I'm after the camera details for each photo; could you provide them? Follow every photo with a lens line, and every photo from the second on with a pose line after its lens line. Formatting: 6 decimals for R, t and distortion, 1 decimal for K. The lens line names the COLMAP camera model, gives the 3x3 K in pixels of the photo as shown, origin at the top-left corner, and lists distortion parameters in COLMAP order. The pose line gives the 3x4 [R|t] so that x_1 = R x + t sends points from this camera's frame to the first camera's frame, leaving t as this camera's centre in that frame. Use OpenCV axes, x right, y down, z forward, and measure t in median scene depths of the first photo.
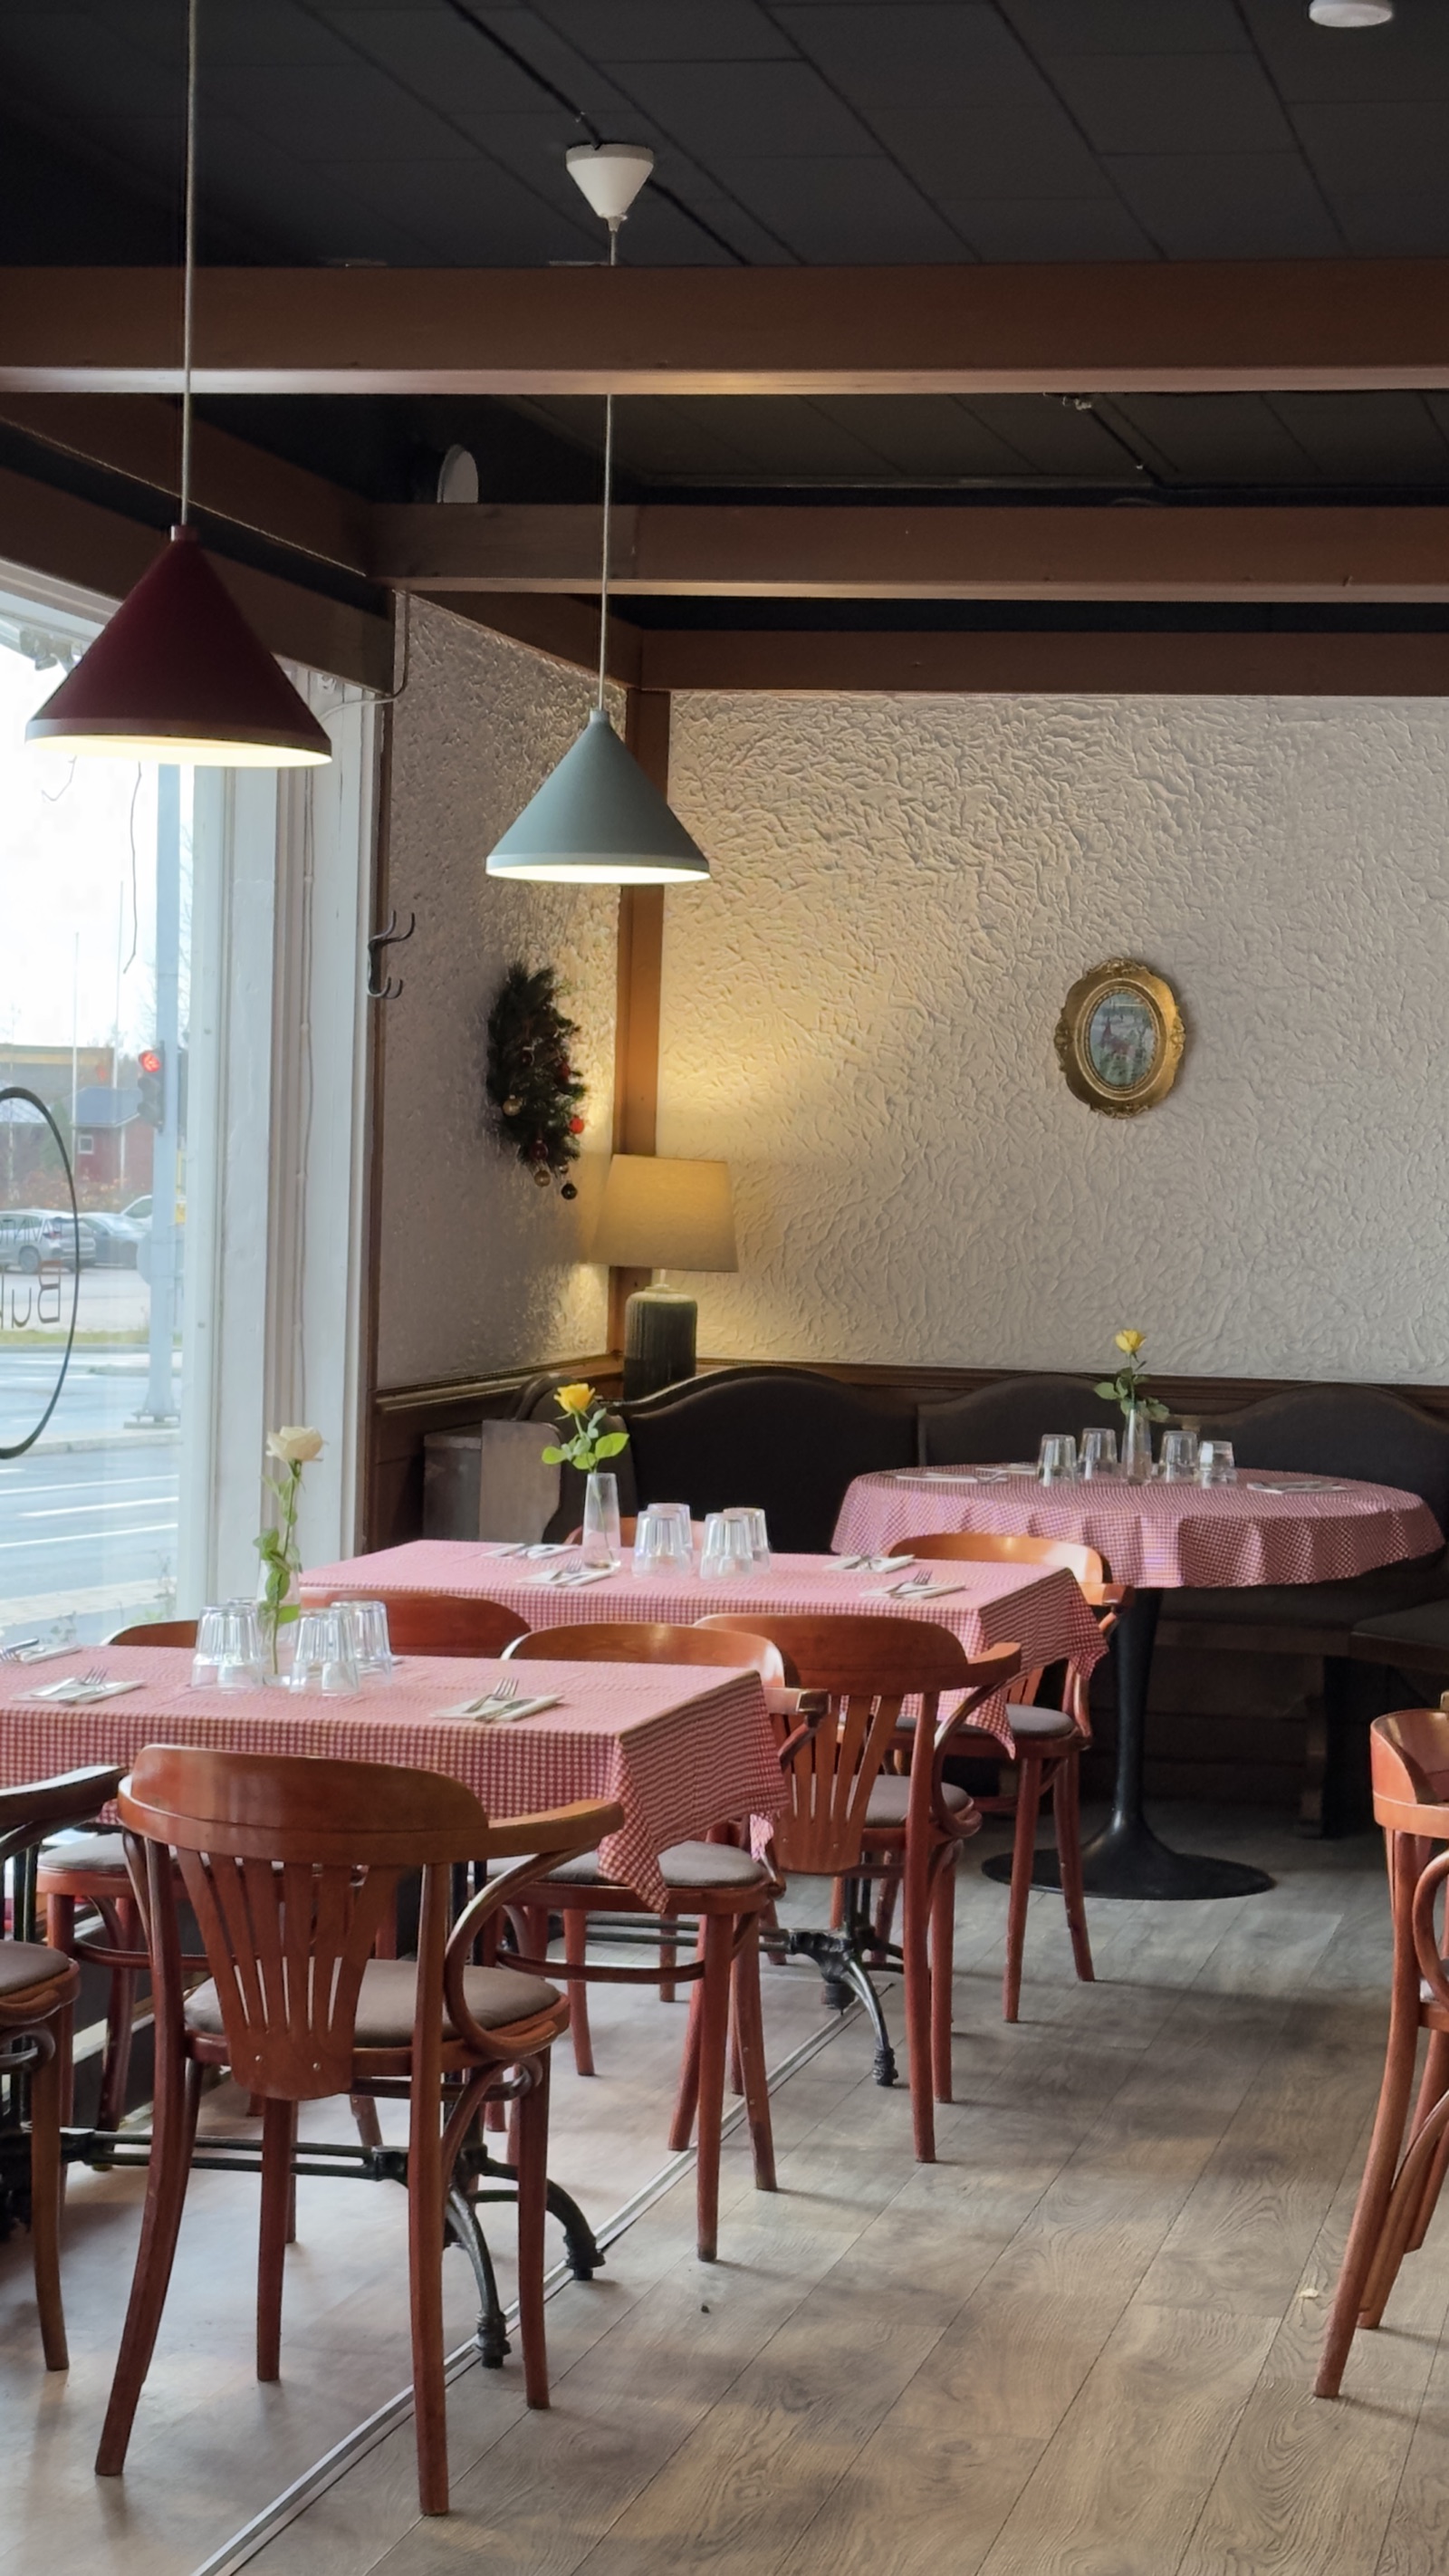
lens RADIAL K [[4572.4, 0, 761.1], [0, 4572.4, 1288.8], [0, 0, 1]] dist [0.012481, 0.282541]
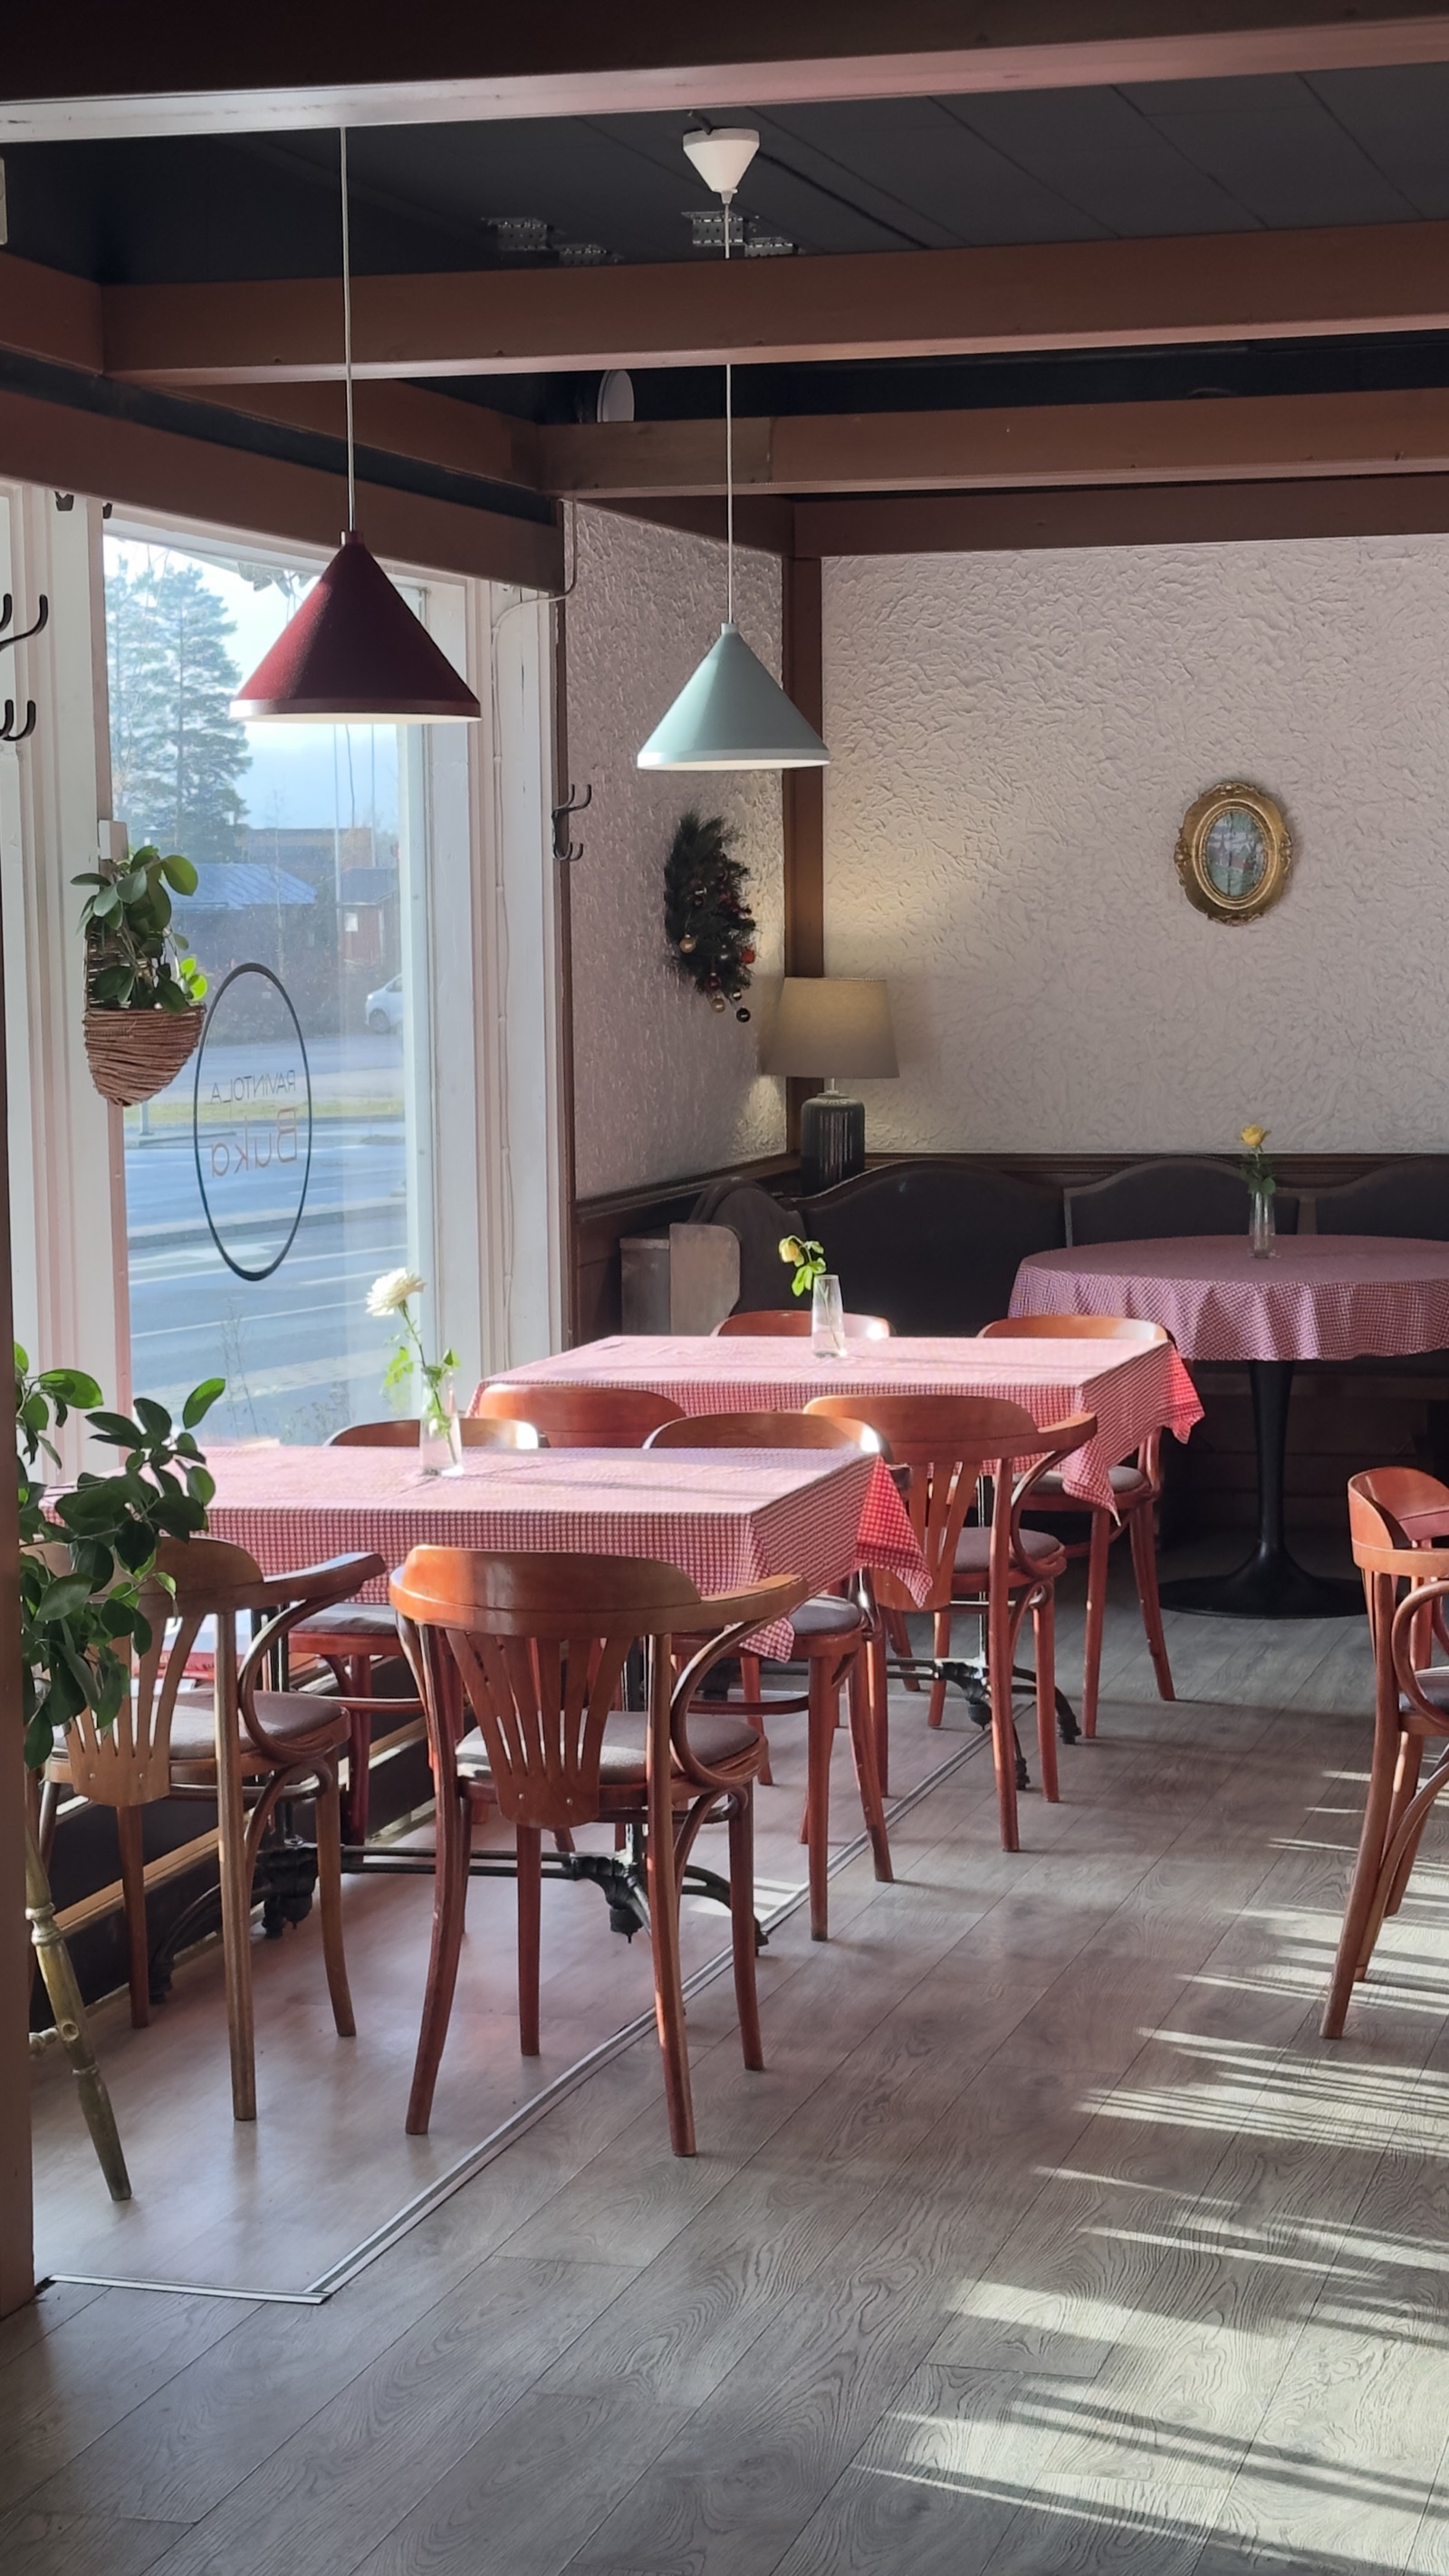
lens RADIAL K [[4381.4, 0, 723.4], [0, 4381.4, 1289.1], [0, 0, 1]] dist [0.027712, 0.000151]
pose [[0.997134, -0.036923, -0.066037, 0.022058], [0.040736, 0.997522, 0.057358, -0.015755], [0.063756, -0.059884, 0.996167, -0.086455]]
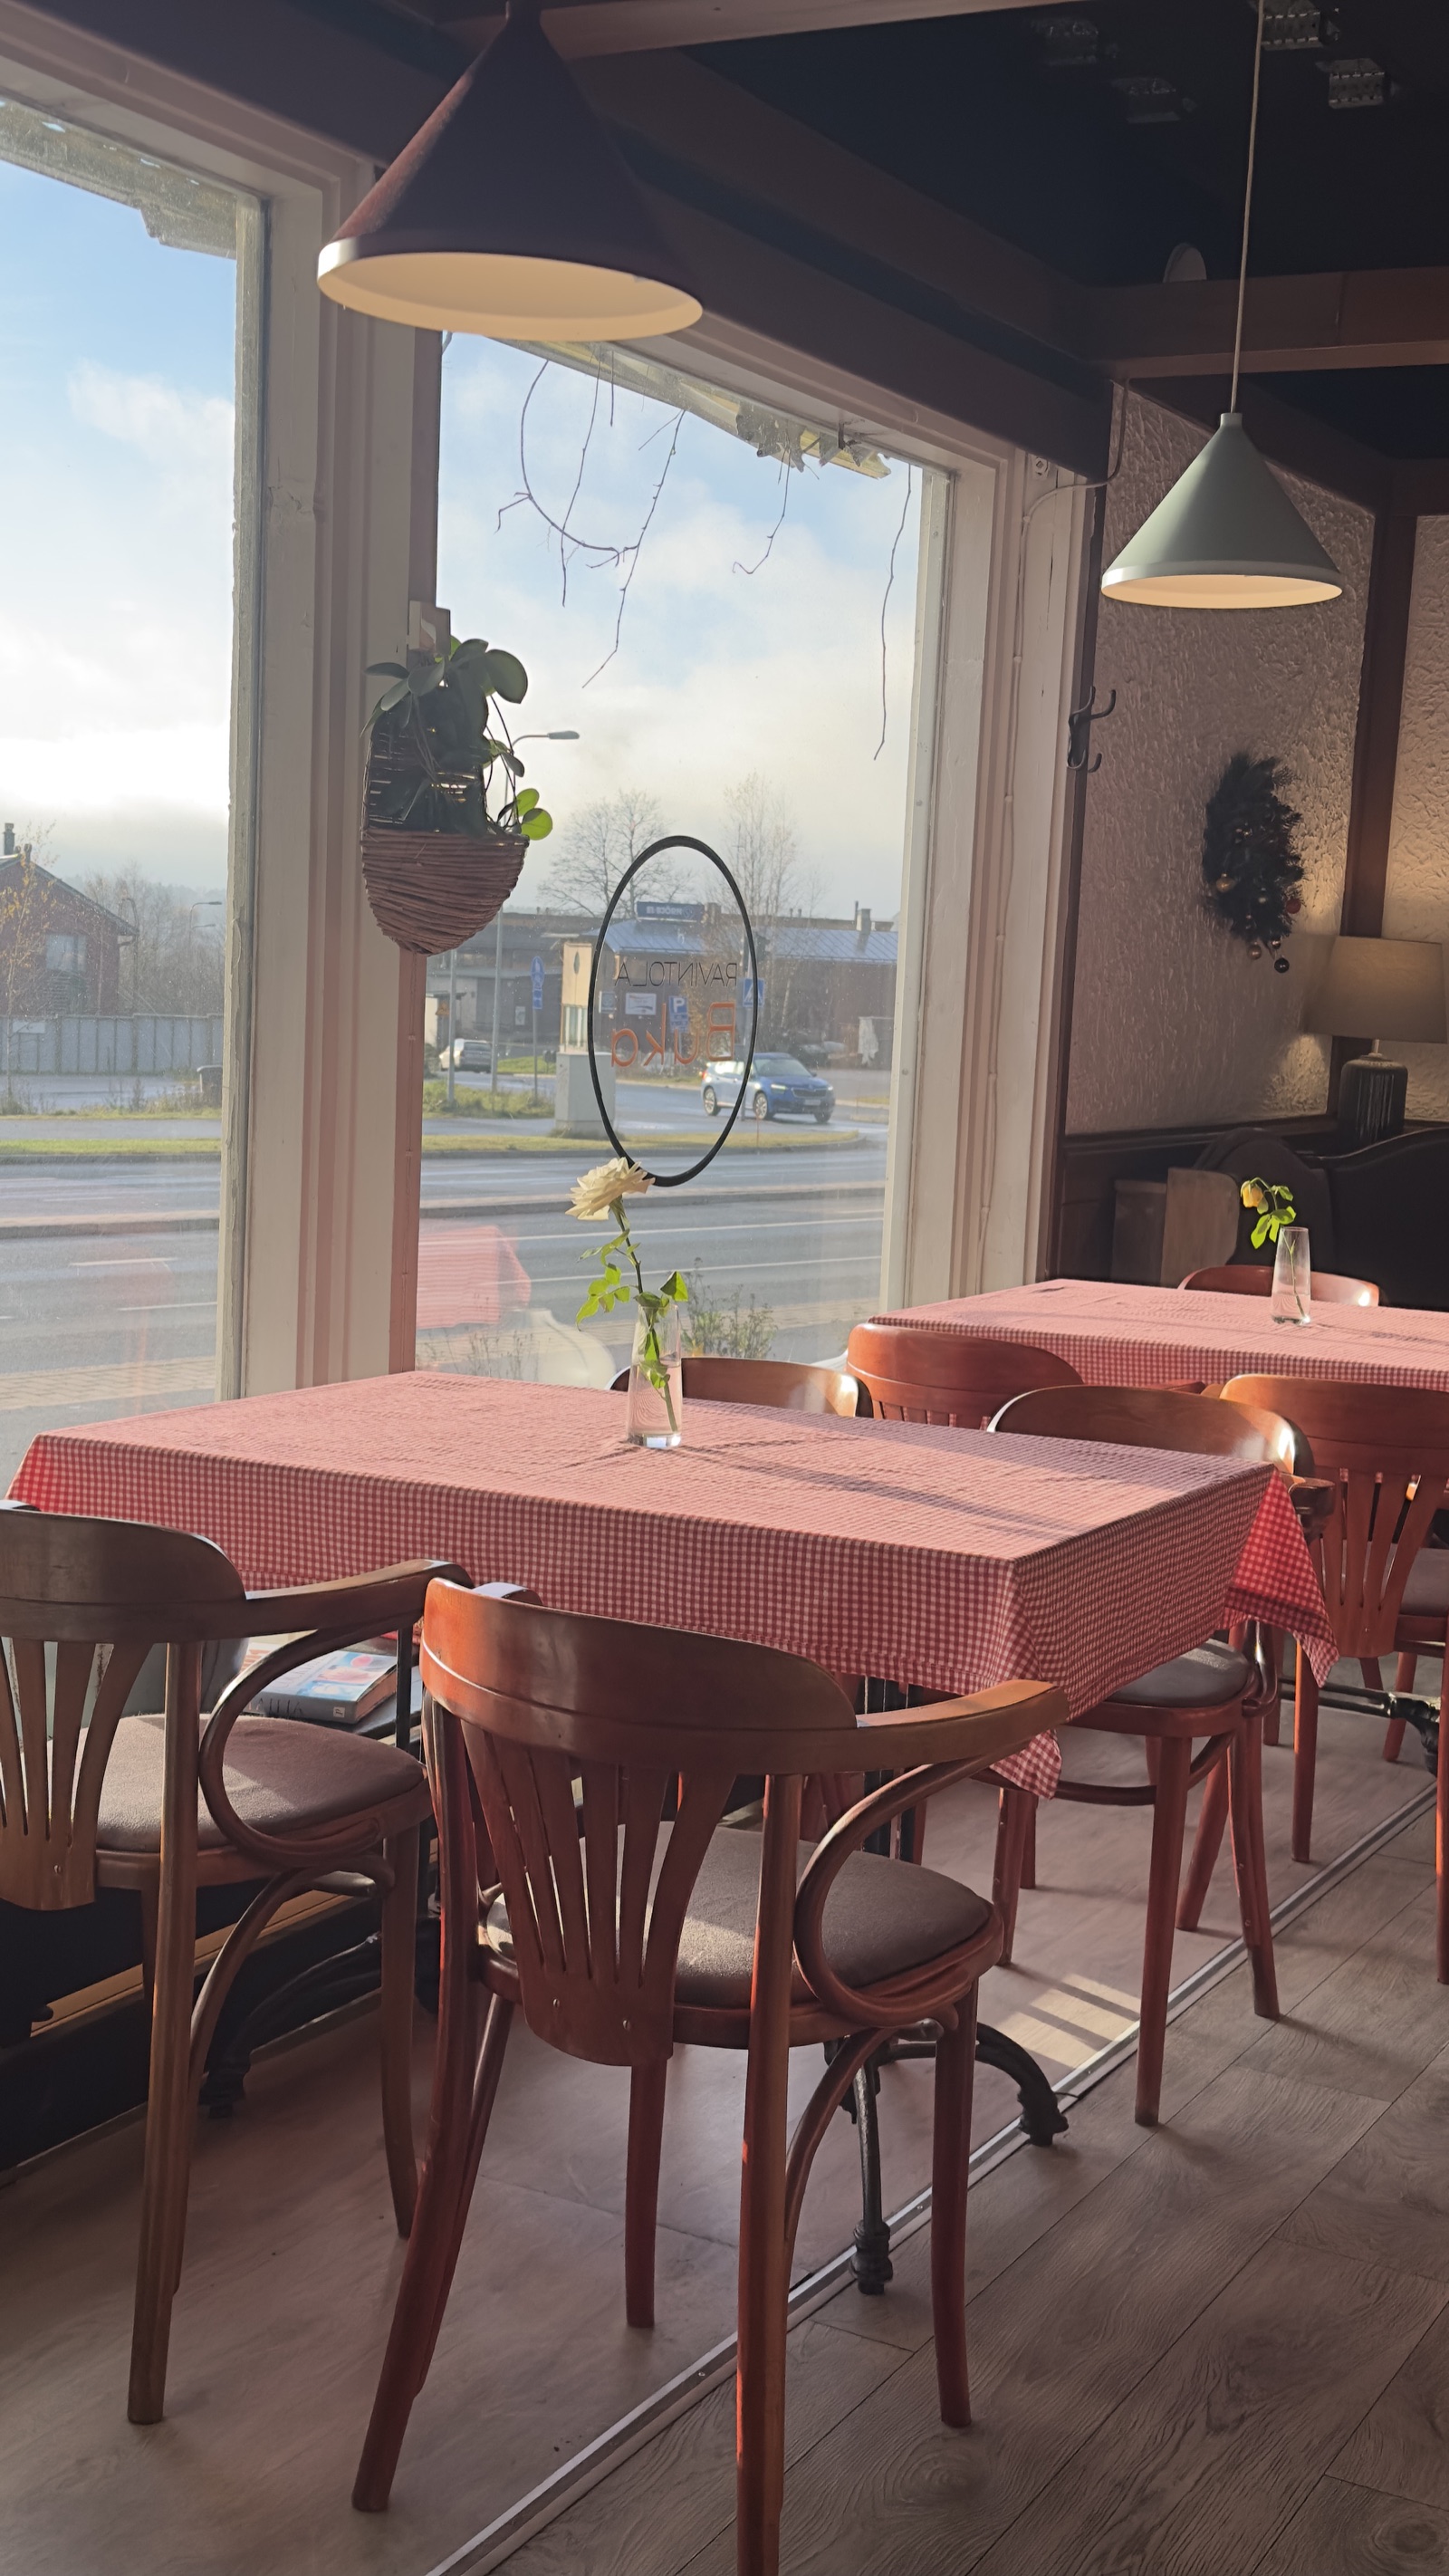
lens RADIAL K [[2905.5, 0, 711.2], [0, 2905.5, 1293.4], [0, 0, 1]] dist [0.172413, -0.387491]
pose [[0.956755, 0.045696, -0.287283, 0.032850], [-0.024993, 0.996846, 0.075324, 0.008116], [0.289819, -0.064887, 0.954880, 0.272170]]
